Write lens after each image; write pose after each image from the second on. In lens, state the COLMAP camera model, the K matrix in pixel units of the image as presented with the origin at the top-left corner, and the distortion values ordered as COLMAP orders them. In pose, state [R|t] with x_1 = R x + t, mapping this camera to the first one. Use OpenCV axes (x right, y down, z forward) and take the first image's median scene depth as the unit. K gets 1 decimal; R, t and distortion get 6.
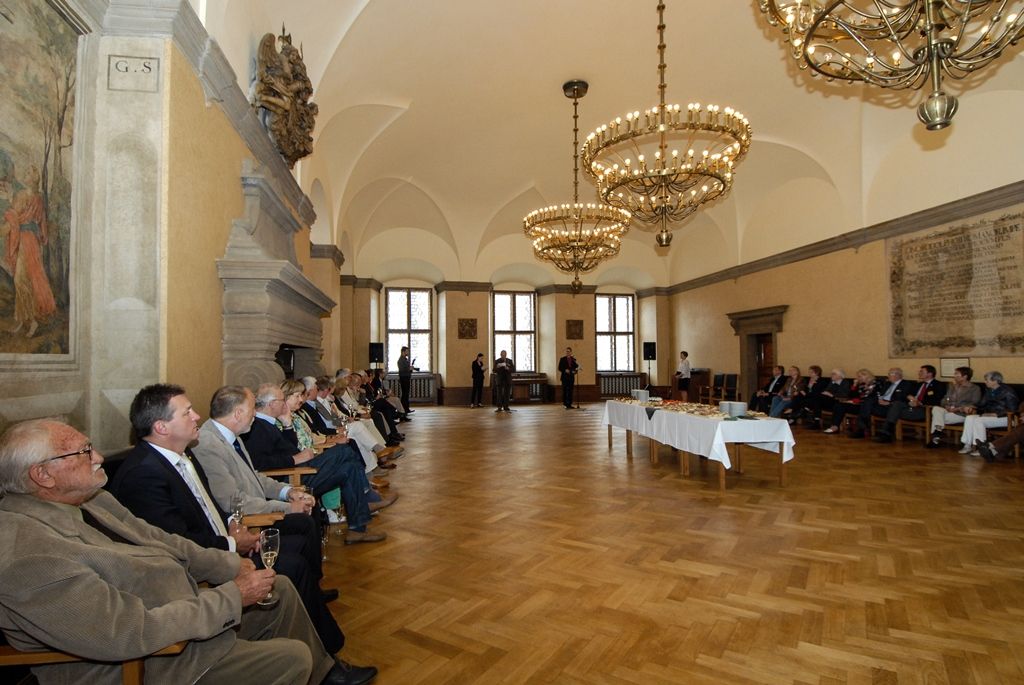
lens RADIAL K [[524.0, 0, 512.0], [0, 524.0, 342.5], [0, 0, 1]] dist [0.001044, -0.026349]
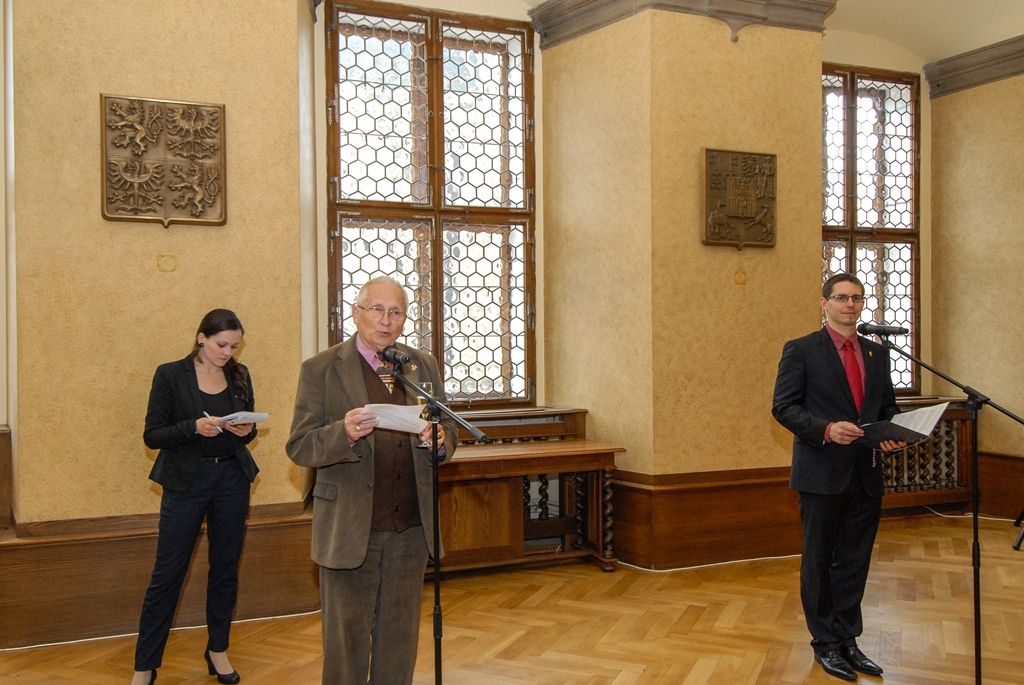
lens RADIAL K [[822.3, 0, 512.0], [0, 822.3, 342.5], [0, 0, 1]] dist [0.006551, -0.002145]
pose [[0.988203, -0.001102, 0.153149, -0.015877], [-0.005382, 0.999106, 0.041921, 0.018033], [-0.153058, -0.042250, 0.987314, 0.699957]]
